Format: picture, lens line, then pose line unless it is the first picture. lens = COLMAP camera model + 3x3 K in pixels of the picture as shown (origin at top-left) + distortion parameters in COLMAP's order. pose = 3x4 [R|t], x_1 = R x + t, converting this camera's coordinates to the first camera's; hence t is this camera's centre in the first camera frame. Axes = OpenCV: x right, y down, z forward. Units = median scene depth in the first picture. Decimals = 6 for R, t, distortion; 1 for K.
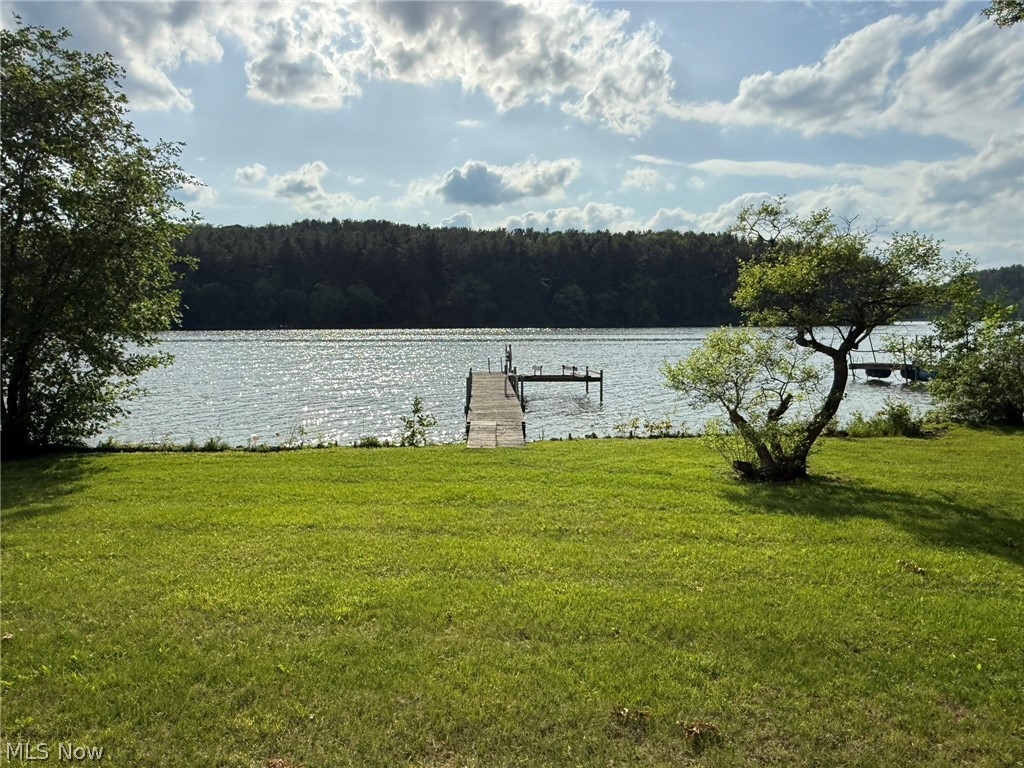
lens RADIAL K [[716.0, 0, 514.8], [0, 716.0, 386.6], [0, 0, 1]] dist [0.010904, 0.001063]
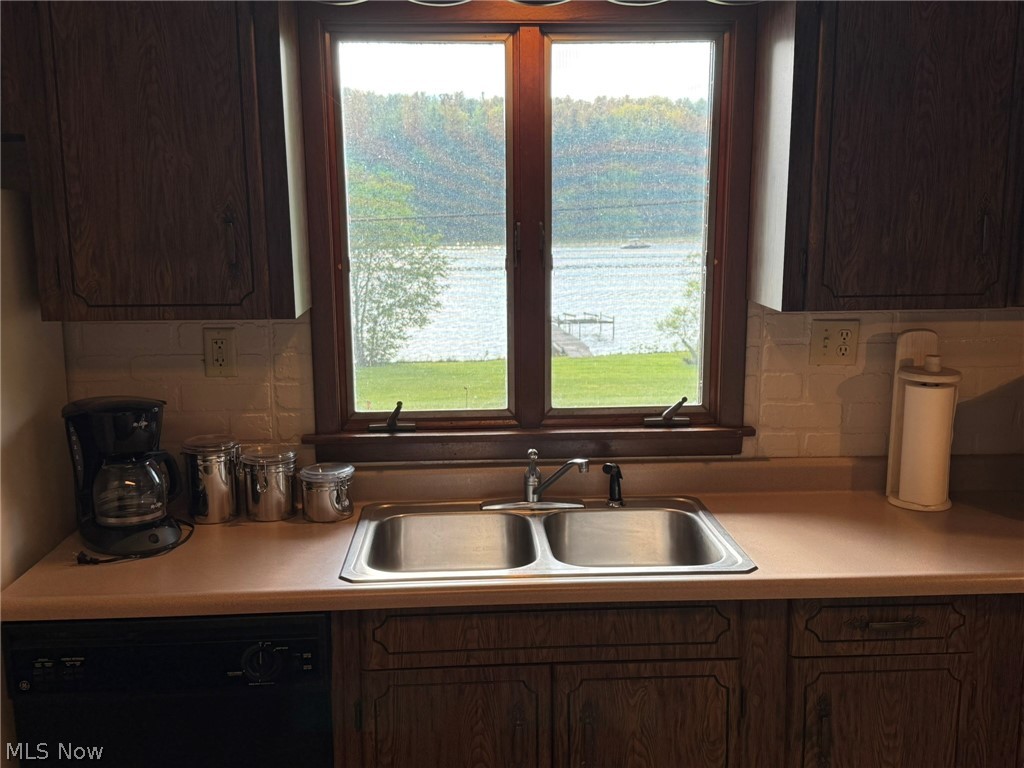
lens RADIAL K [[1028.2, 0, 509.8], [0, 1028.2, 385.7], [0, 0, 1]] dist [0.065518, 0.000000]
pose [[0.997290, -0.023340, 0.069765, -0.243913], [0.018667, 0.997585, 0.066905, -0.024554], [-0.071159, -0.065421, 0.995317, -1.126265]]
